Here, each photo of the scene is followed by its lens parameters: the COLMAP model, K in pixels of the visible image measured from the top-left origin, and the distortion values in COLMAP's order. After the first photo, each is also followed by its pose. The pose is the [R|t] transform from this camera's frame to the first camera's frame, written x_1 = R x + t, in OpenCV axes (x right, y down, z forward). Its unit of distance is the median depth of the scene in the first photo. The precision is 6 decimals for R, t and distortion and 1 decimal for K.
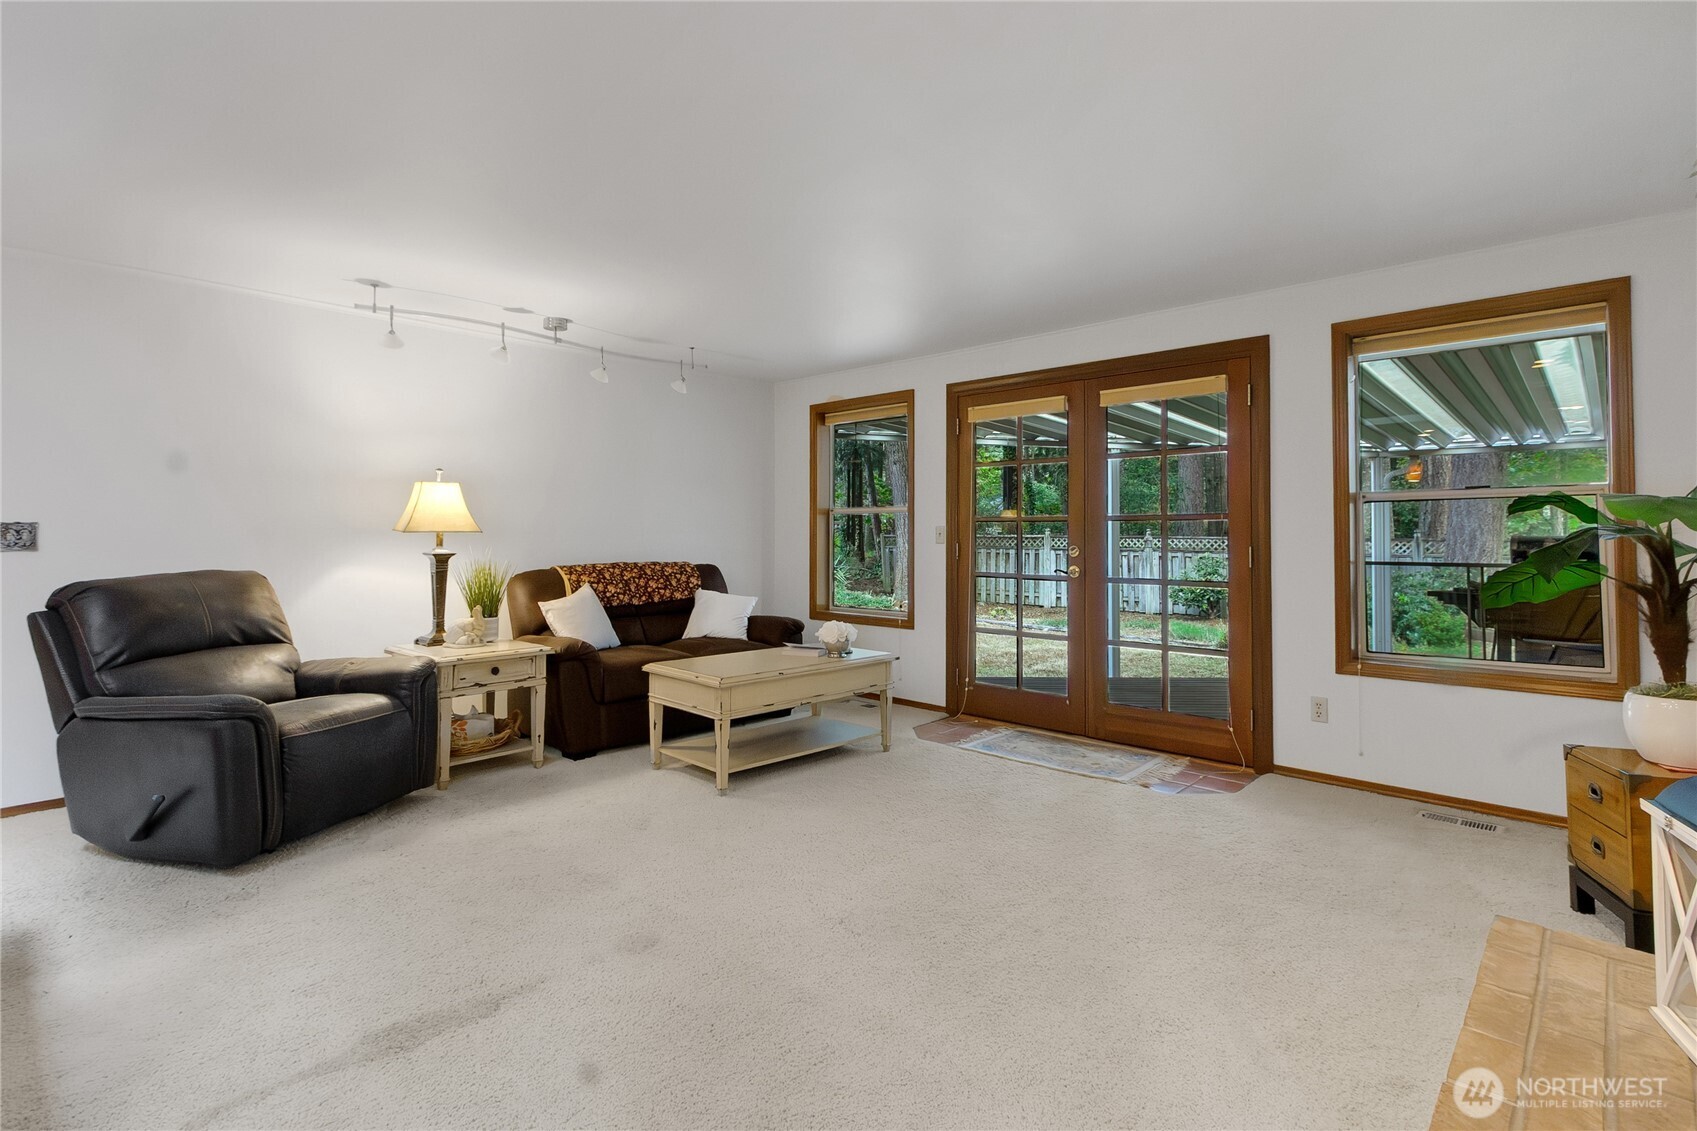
lens RADIAL K [[800.6, 0, 851.6], [0, 800.6, 518.8], [0, 0, 1]] dist [0.004797, -0.003444]
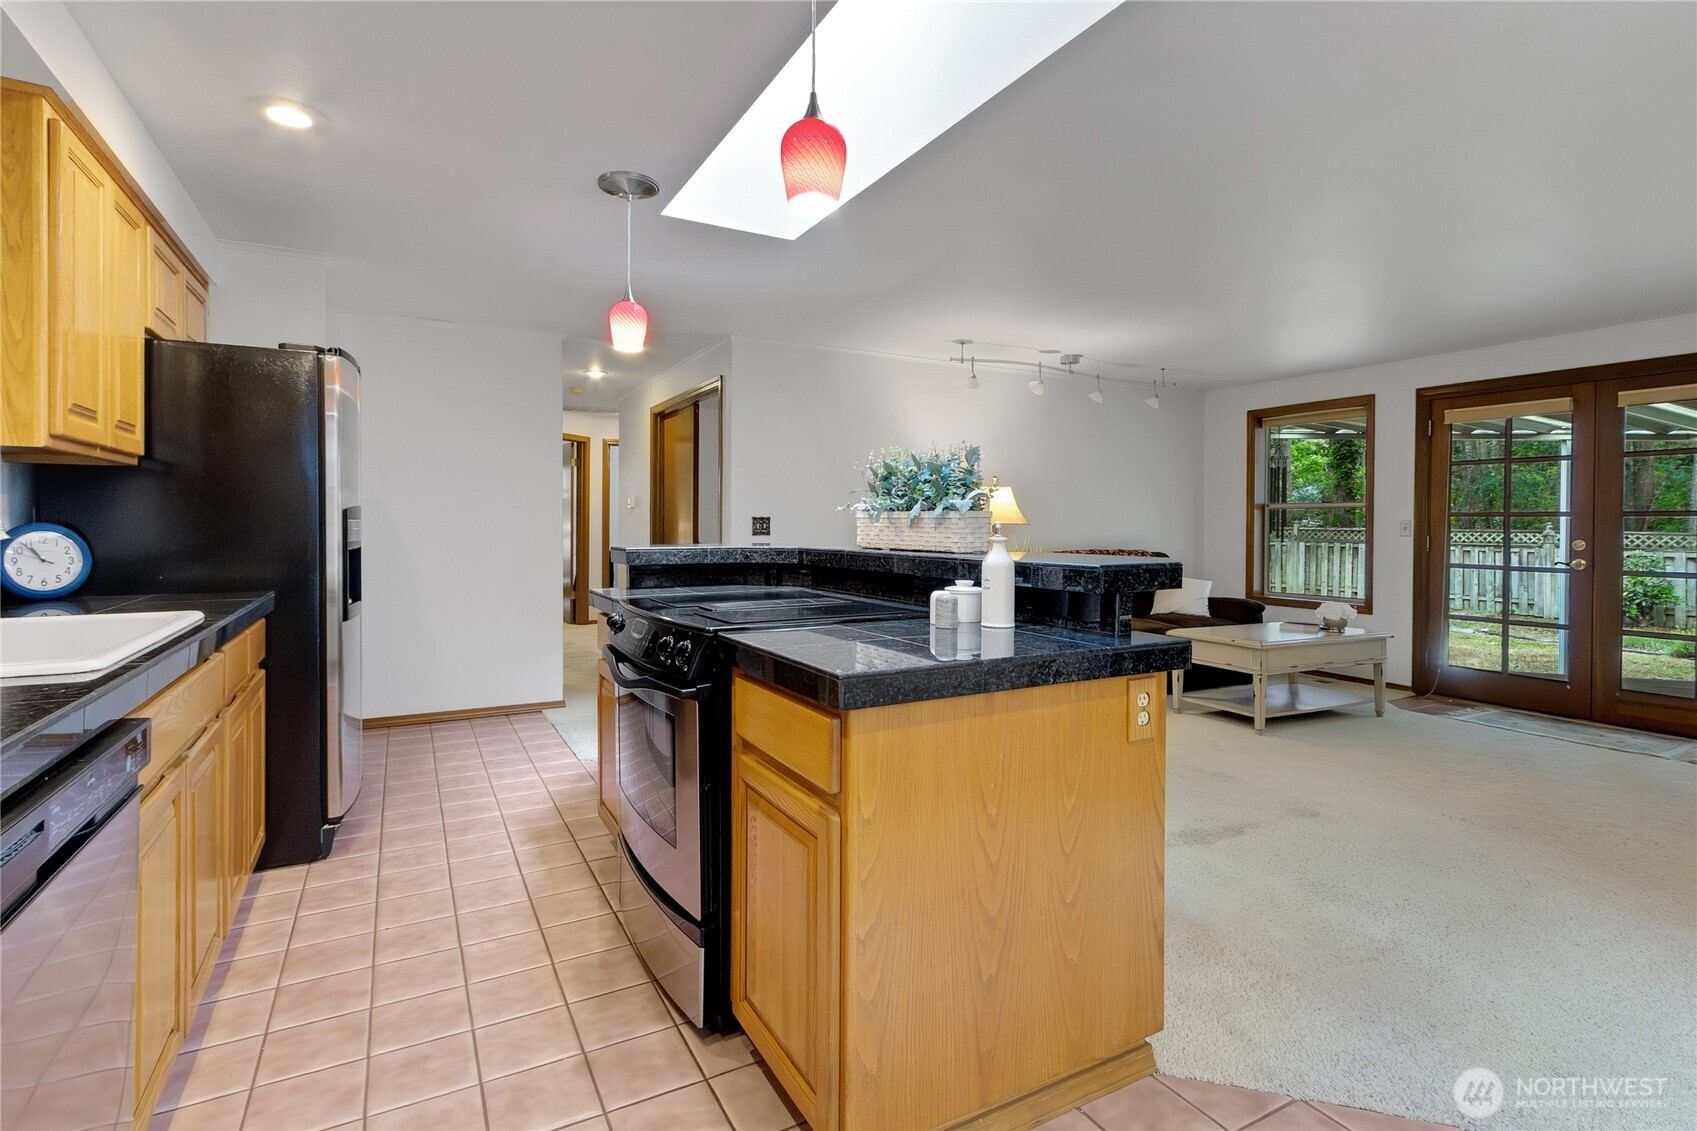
lens RADIAL K [[800.6, 0, 835.5], [0, 800.6, 523.5], [0, 0, 1]] dist [0.004797, -0.003444]
pose [[0.946232, 0.004750, -0.323455, -0.289115], [0.000739, 0.999858, 0.016847, -0.005645], [0.323489, -0.016180, 0.946094, -0.297692]]
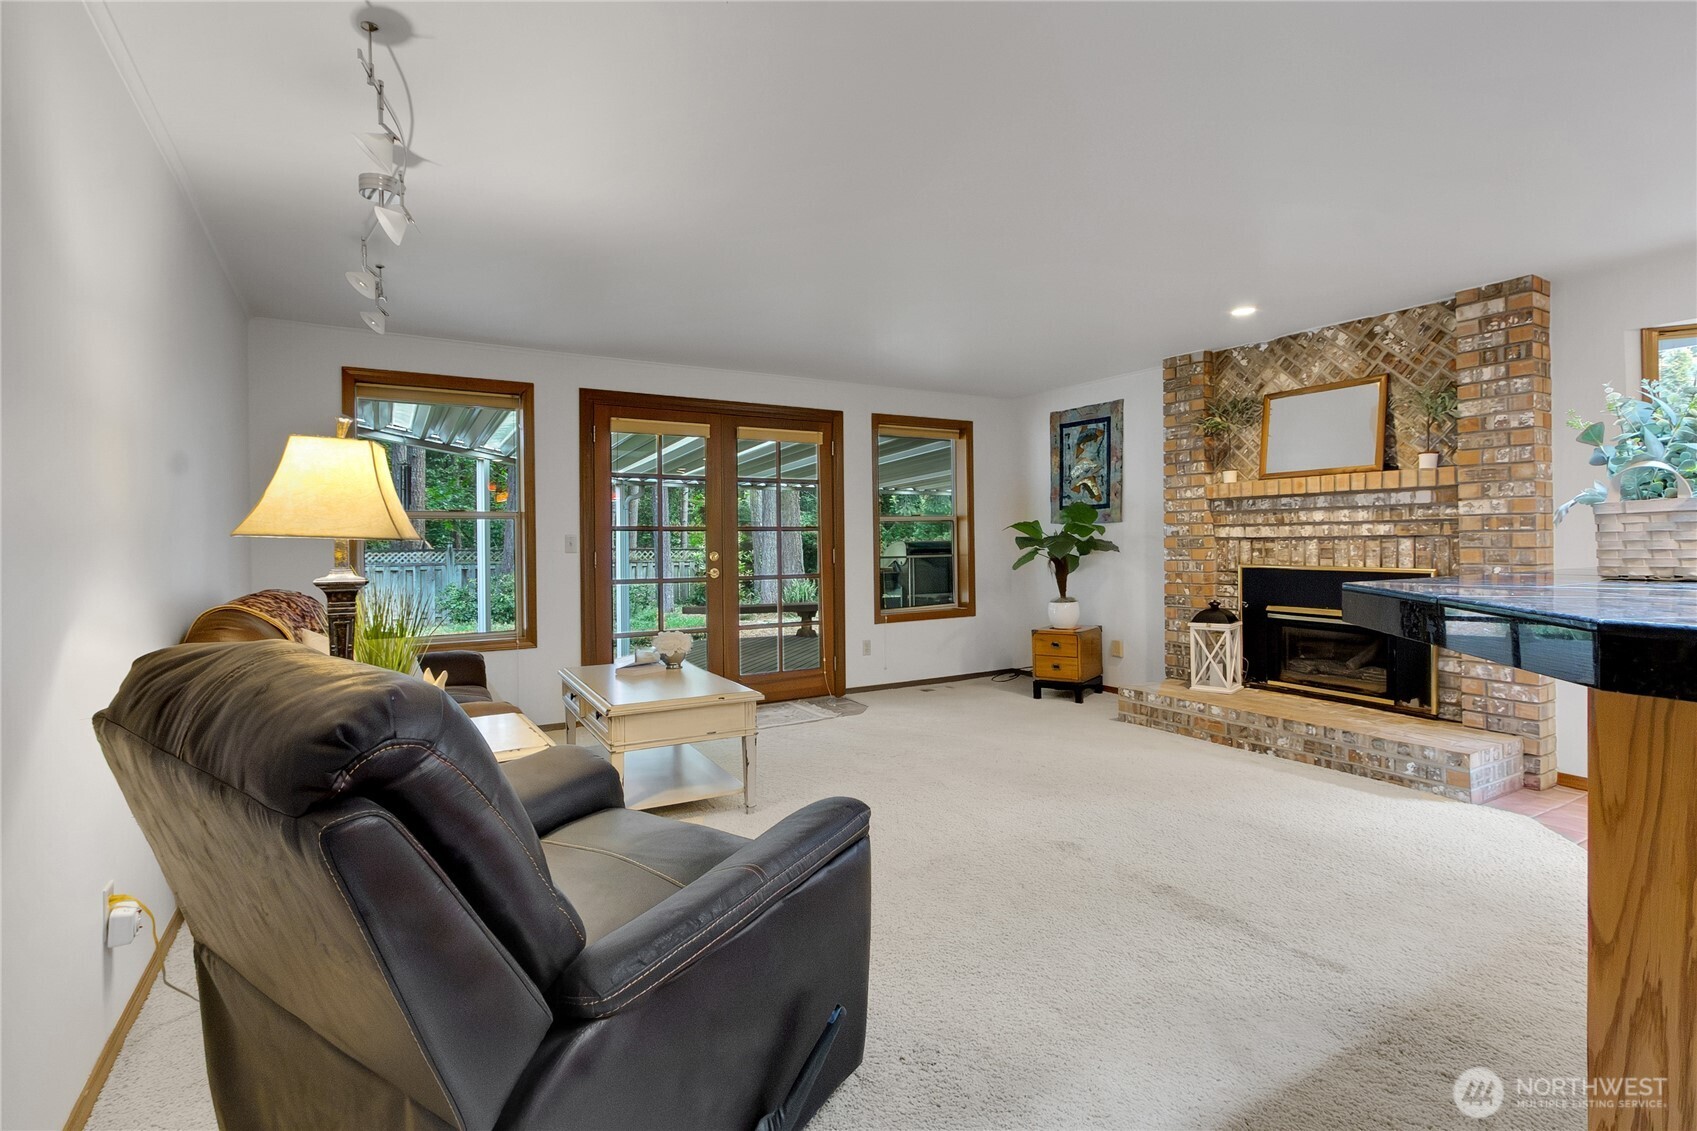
lens RADIAL K [[800.6, 0, 829.9], [0, 800.6, 540.9], [0, 0, 1]] dist [0.004797, -0.003444]
pose [[0.290716, -0.002320, 0.956807, -0.763386], [-0.008737, 0.999949, 0.005079, 0.009618], [-0.956769, -0.009836, 0.290681, 0.456691]]
